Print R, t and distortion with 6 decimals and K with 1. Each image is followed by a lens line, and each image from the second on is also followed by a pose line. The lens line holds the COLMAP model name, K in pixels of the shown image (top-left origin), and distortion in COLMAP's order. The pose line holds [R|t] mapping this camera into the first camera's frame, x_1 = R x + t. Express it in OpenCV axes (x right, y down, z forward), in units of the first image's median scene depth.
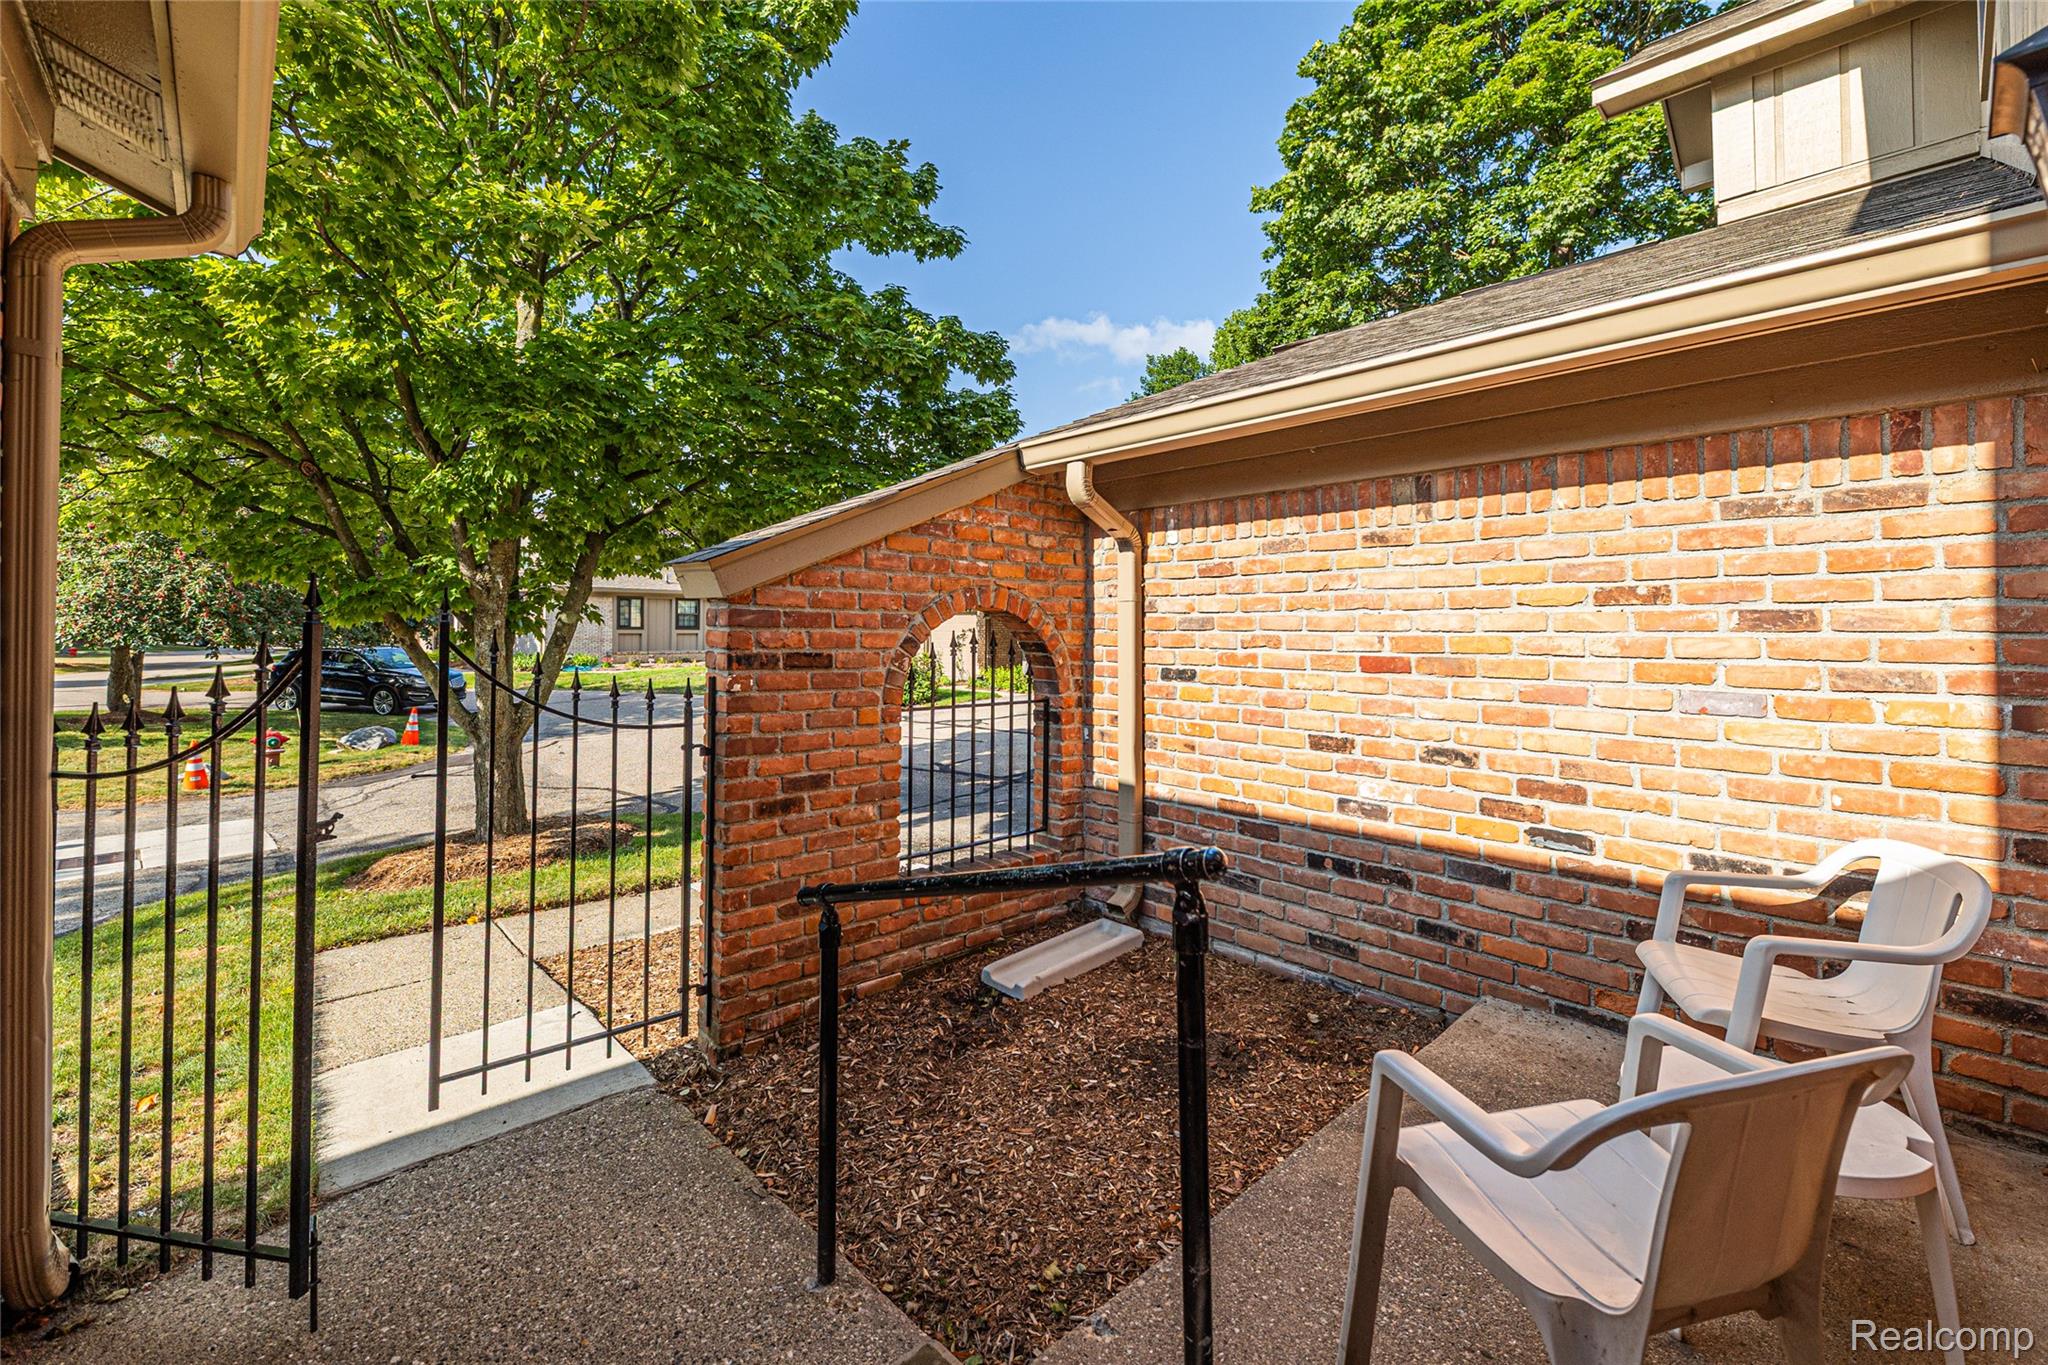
lens RADIAL K [[816.3, 0, 1036.8], [0, 816.3, 619.7], [0, 0, 1]] dist [-0.002505, -0.001233]
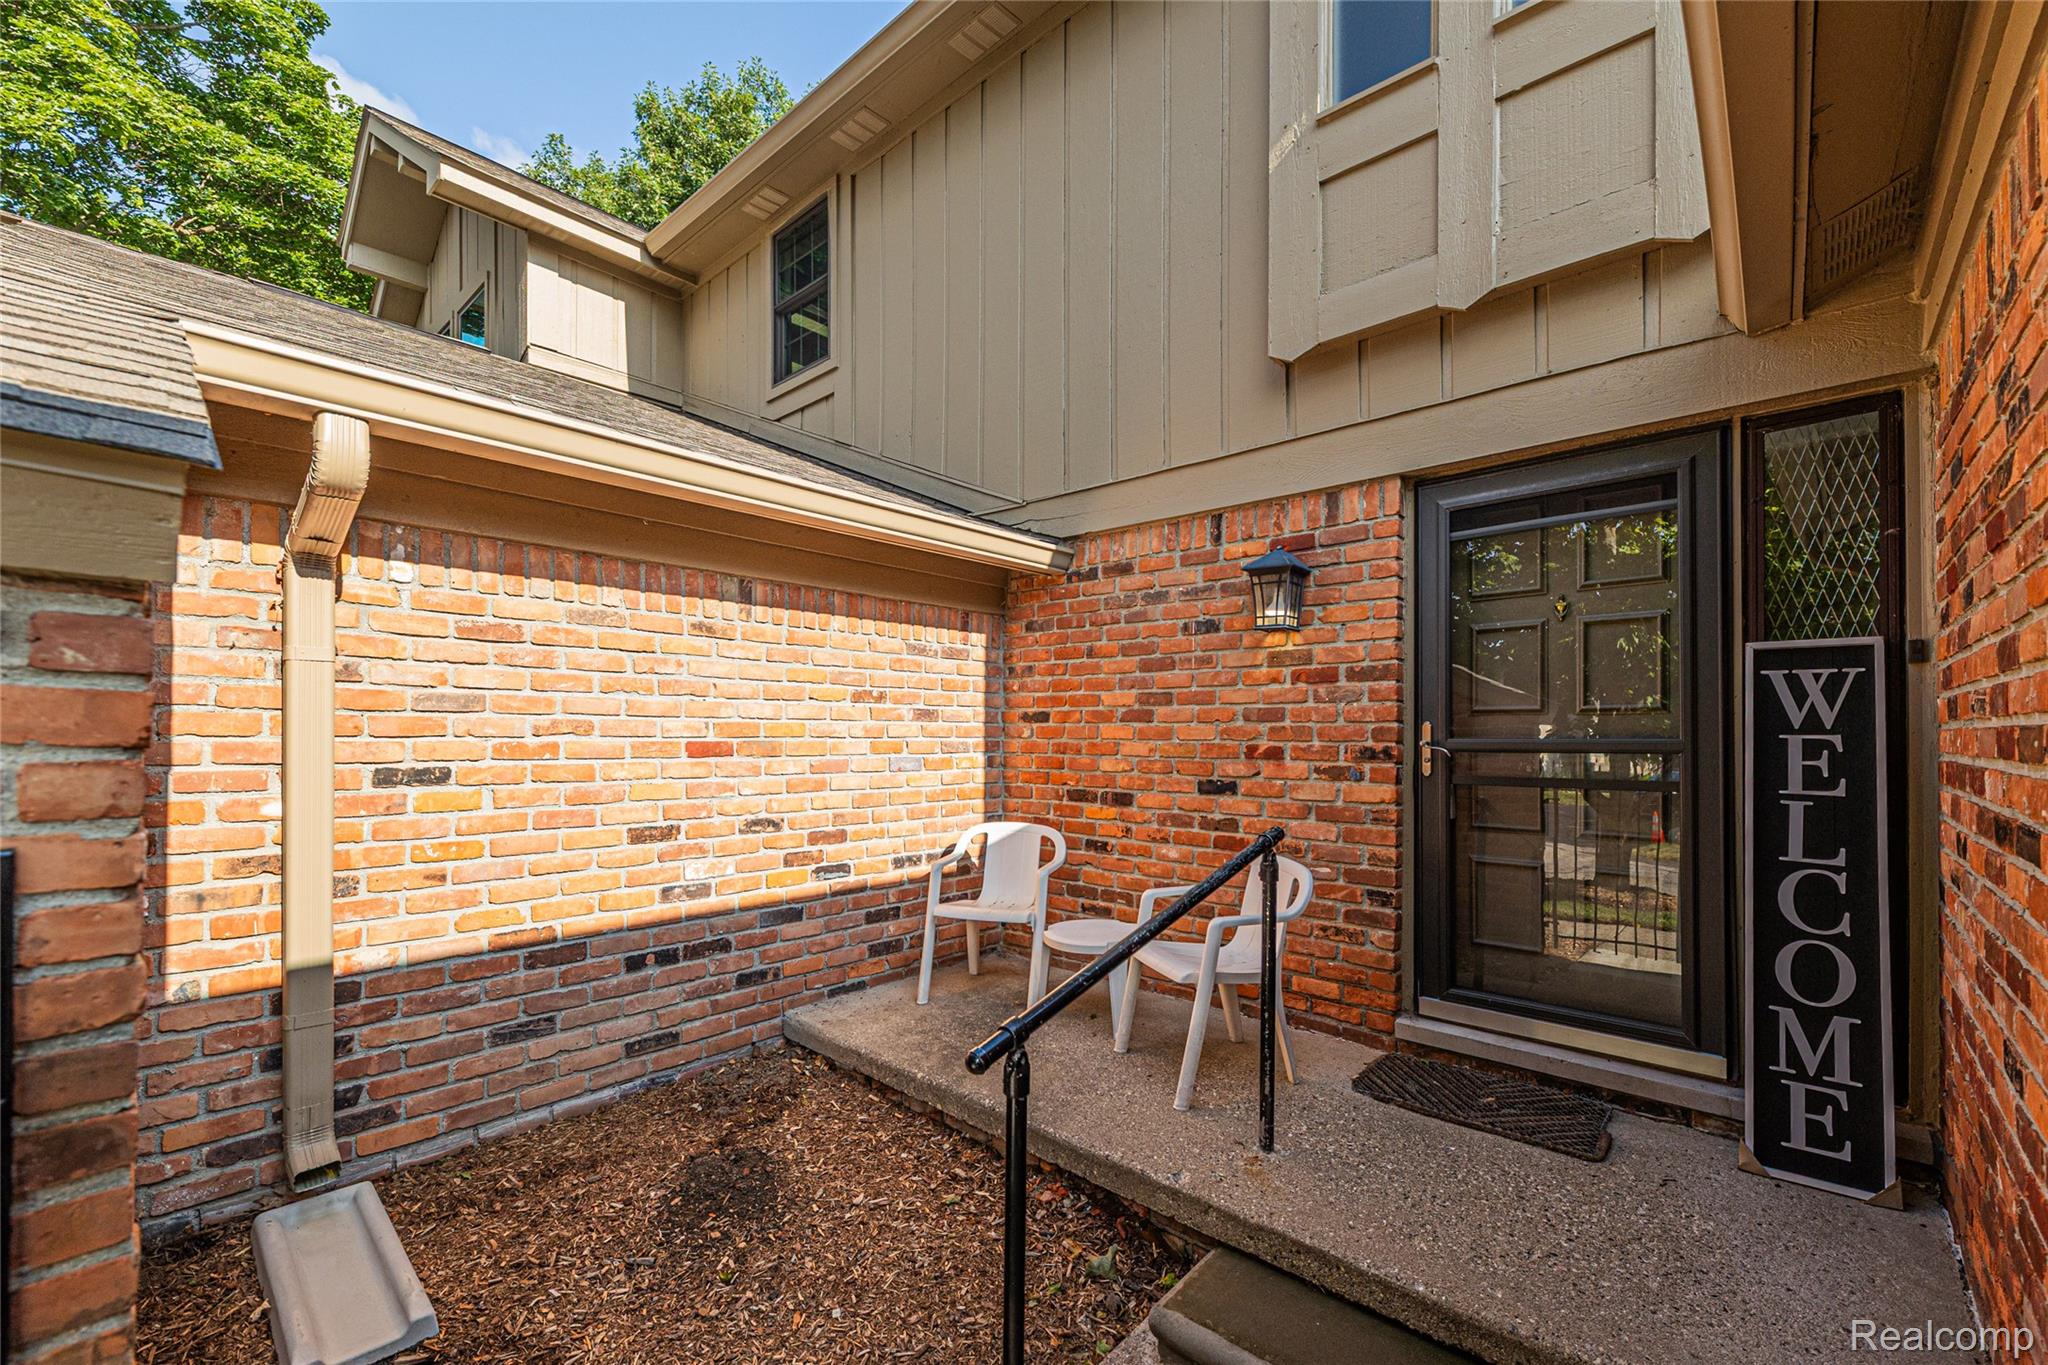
lens RADIAL K [[846.3, 0, 1020.3], [0, 846.3, 731.9], [0, 0, 1]] dist [-0.001389, -0.000086]
pose [[-0.057511, -0.004040, 0.998337, -0.704420], [-0.023390, 0.999723, 0.002698, 0.020762], [-0.998071, -0.023196, -0.057590, 0.676433]]
